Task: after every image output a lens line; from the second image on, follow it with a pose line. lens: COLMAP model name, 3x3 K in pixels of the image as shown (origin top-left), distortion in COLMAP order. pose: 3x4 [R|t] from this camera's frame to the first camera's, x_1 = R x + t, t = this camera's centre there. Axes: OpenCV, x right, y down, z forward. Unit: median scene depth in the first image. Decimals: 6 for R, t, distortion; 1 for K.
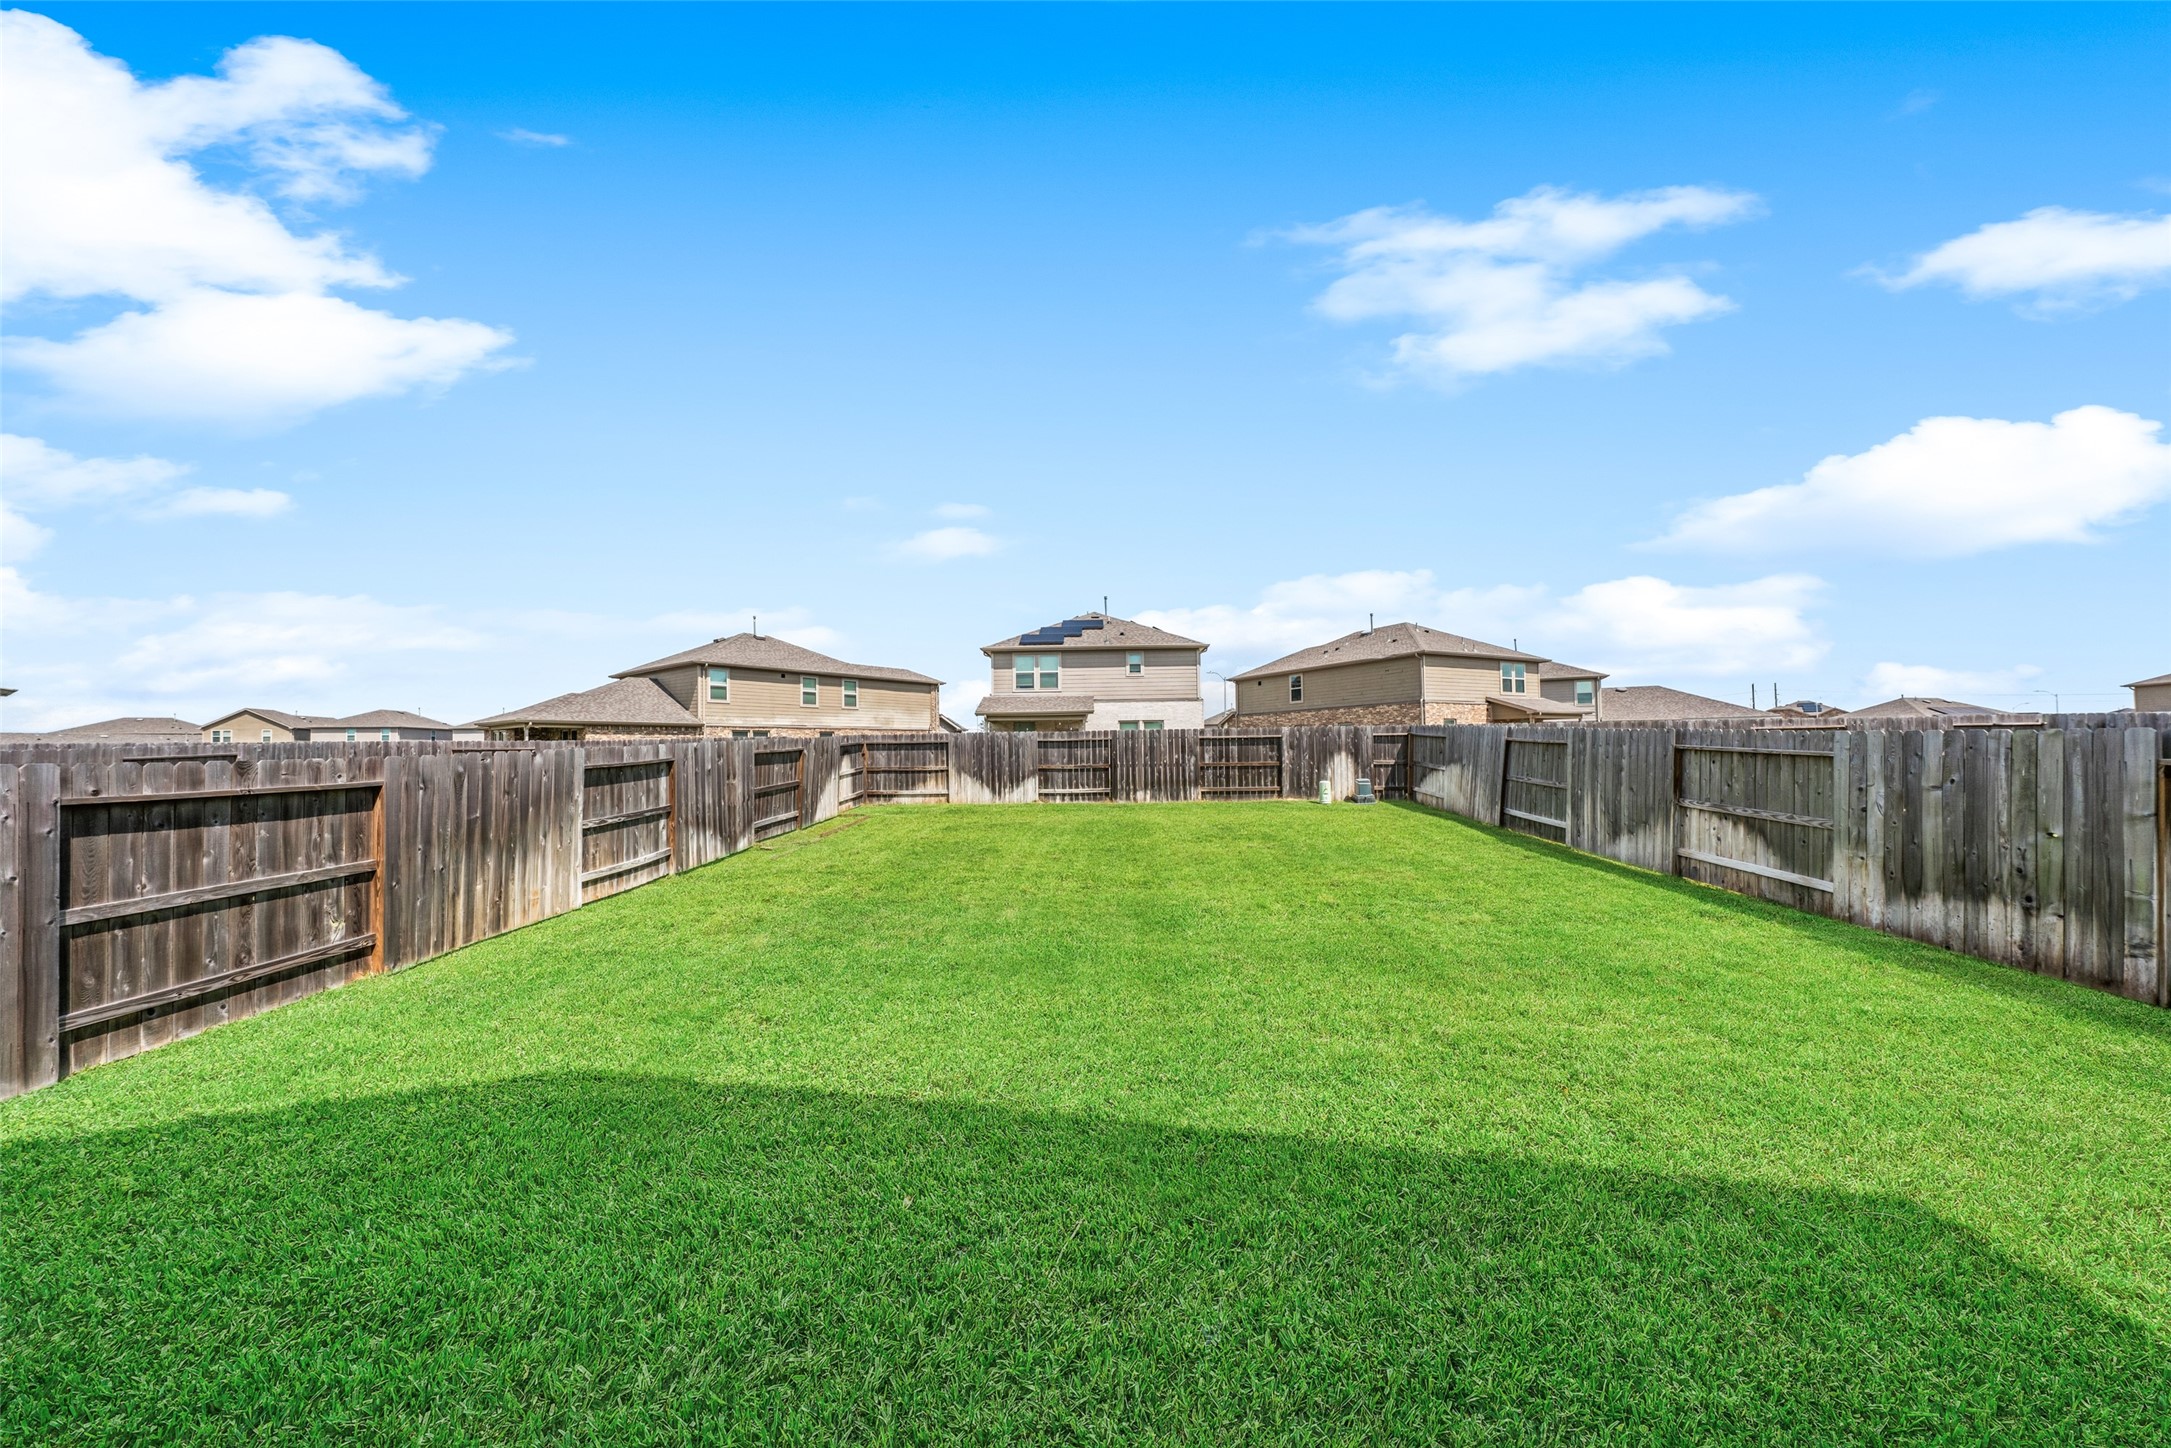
lens RADIAL K [[732.8, 0, 1094.2], [0, 732.8, 729.6], [0, 0, 1]] dist [-0.000347, -0.000296]
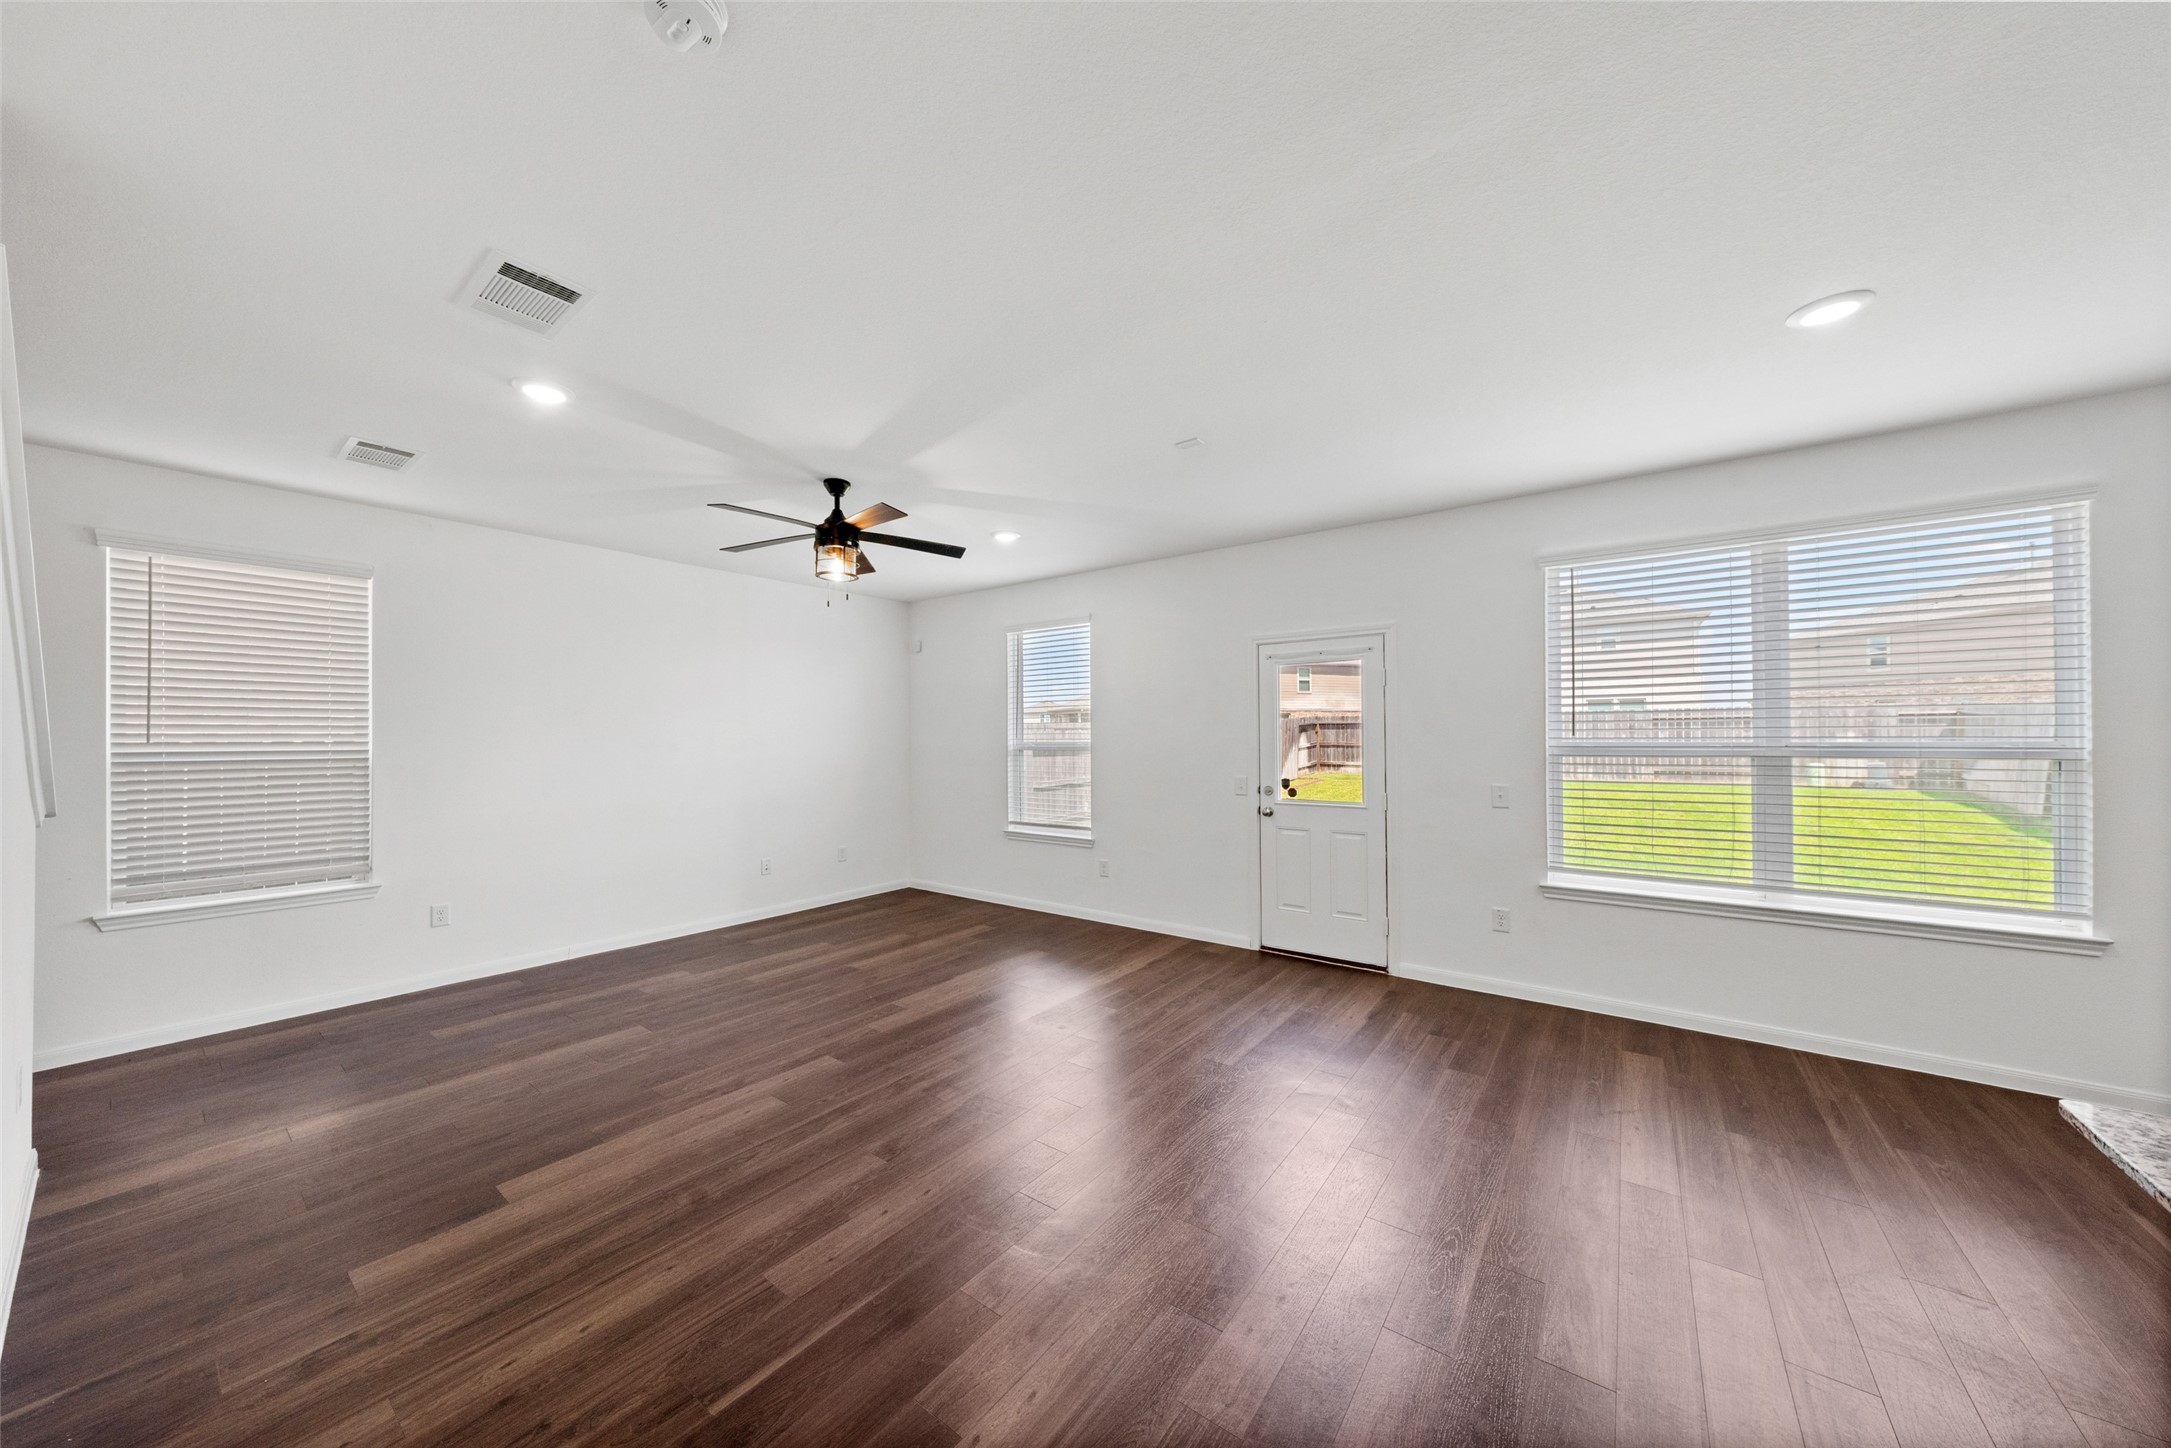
lens RADIAL K [[732.8, 0, 1079.6], [0, 732.8, 730.6], [0, 0, 1]] dist [-0.000347, -0.000296]
pose [[0.814851, 0.005238, -0.579646, 0.166374], [0.011462, 0.999618, 0.025146, -0.009699], [0.579557, -0.027134, 0.814480, -0.524333]]
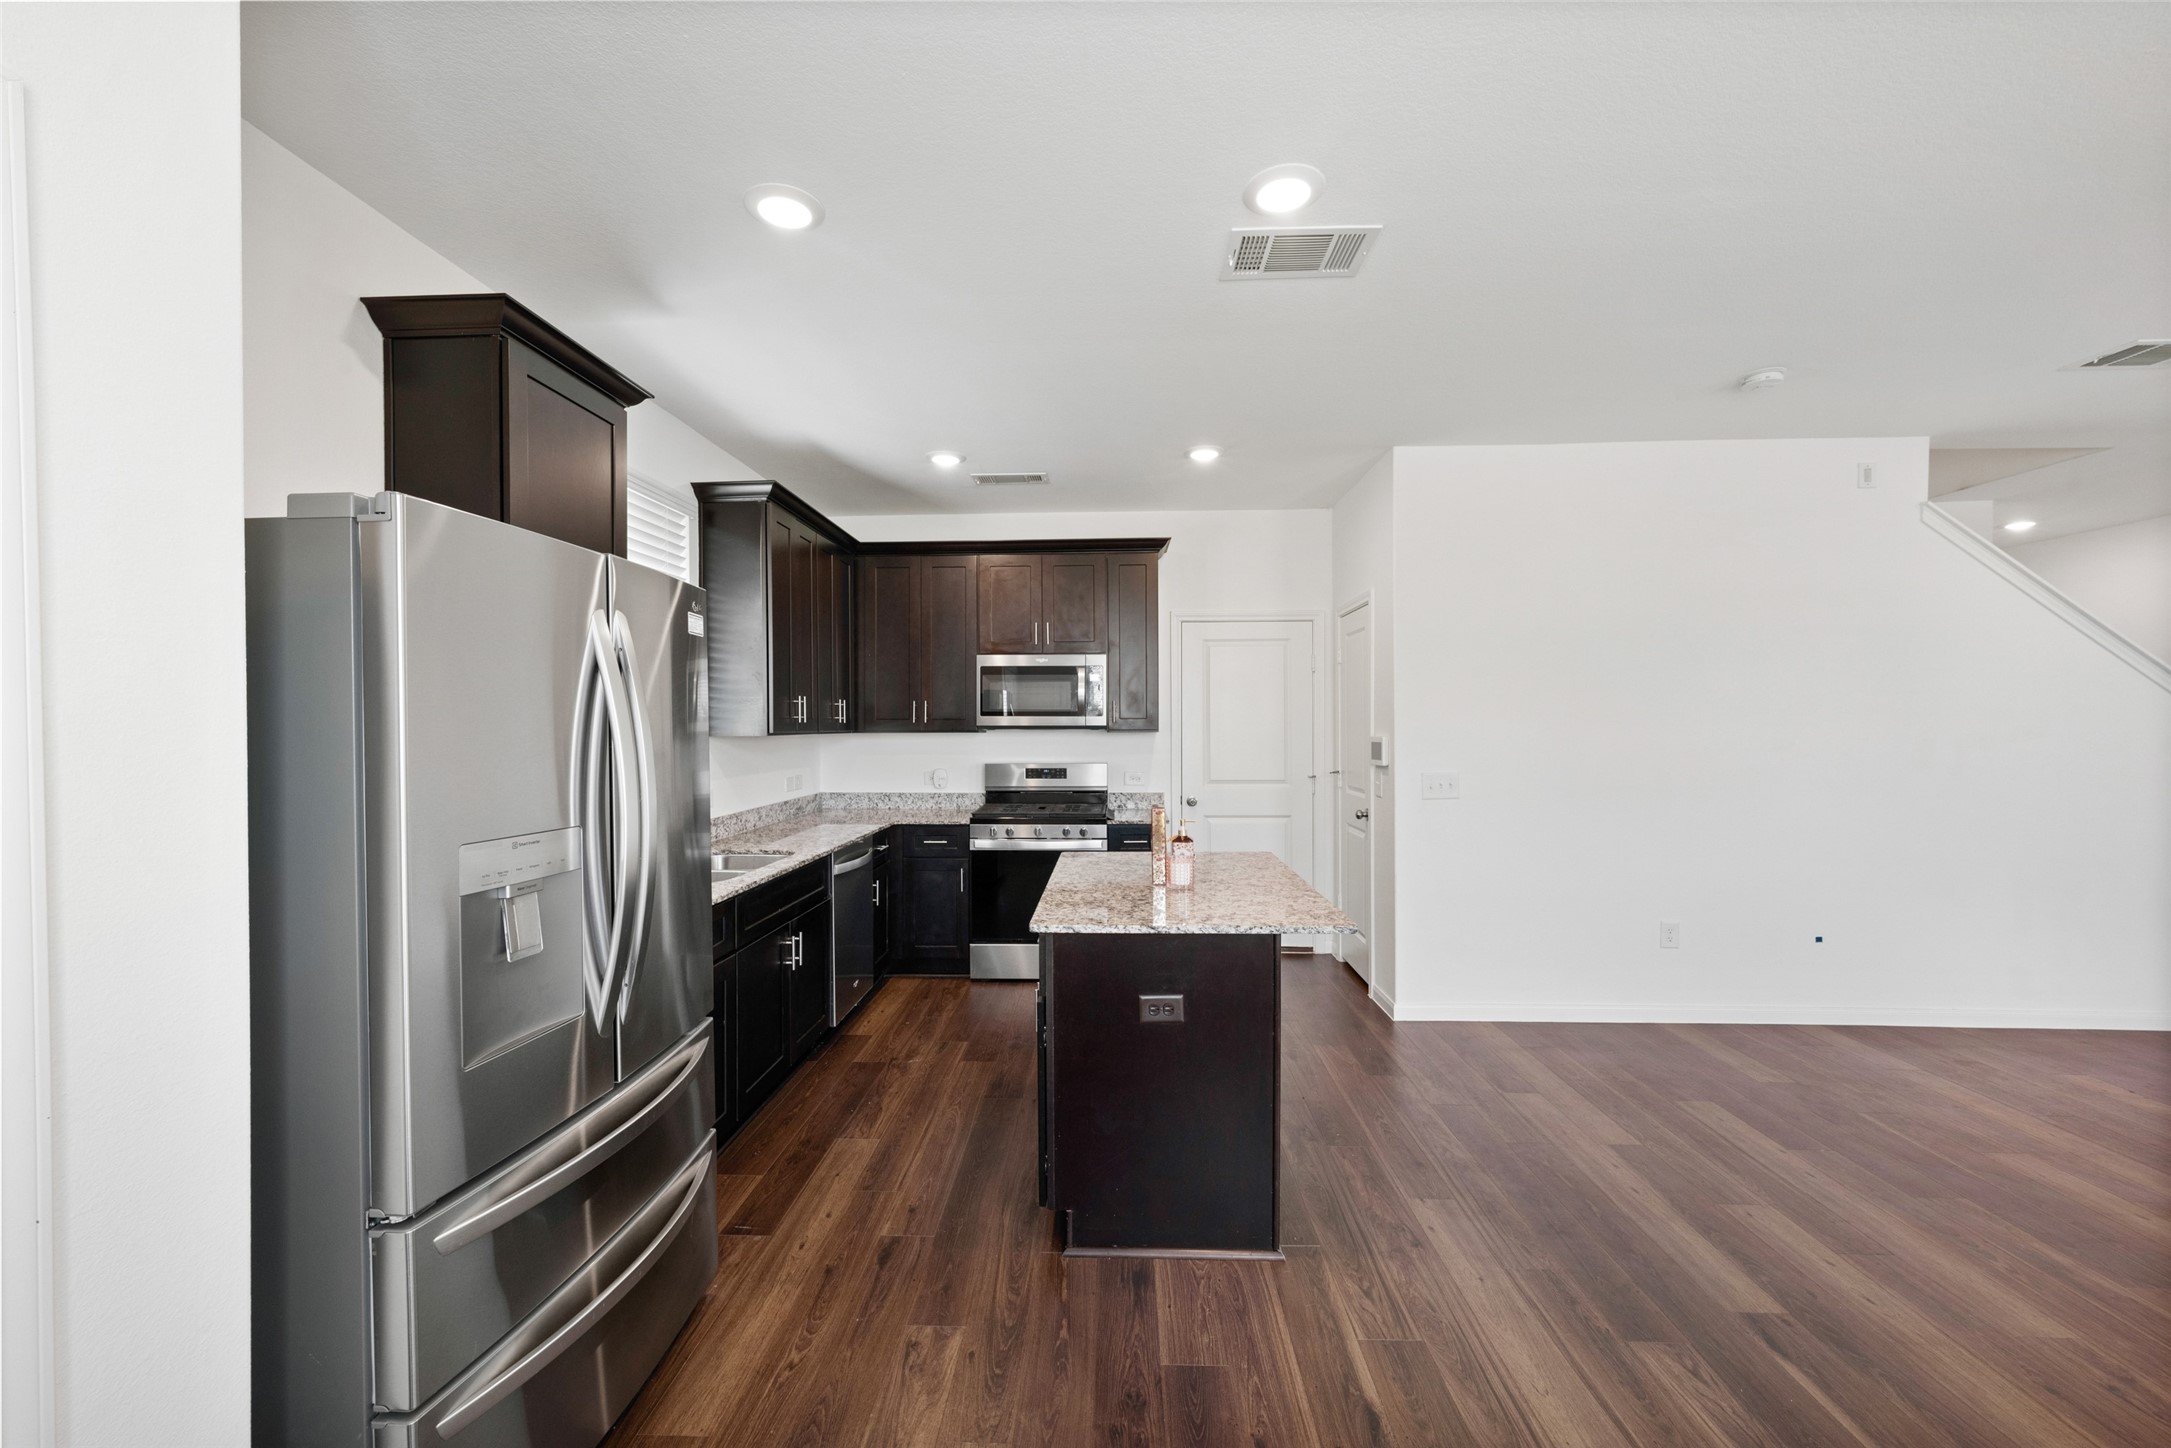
lens RADIAL K [[848.5, 0, 1082.7], [0, 848.5, 730.2], [0, 0, 1]] dist [-0.003026, 0.001515]
pose [[-0.999789, 0.017426, 0.010864, 0.297422], [0.017156, 0.999552, -0.024532, 0.002833], [-0.011287, -0.024340, -0.999640, -0.106315]]
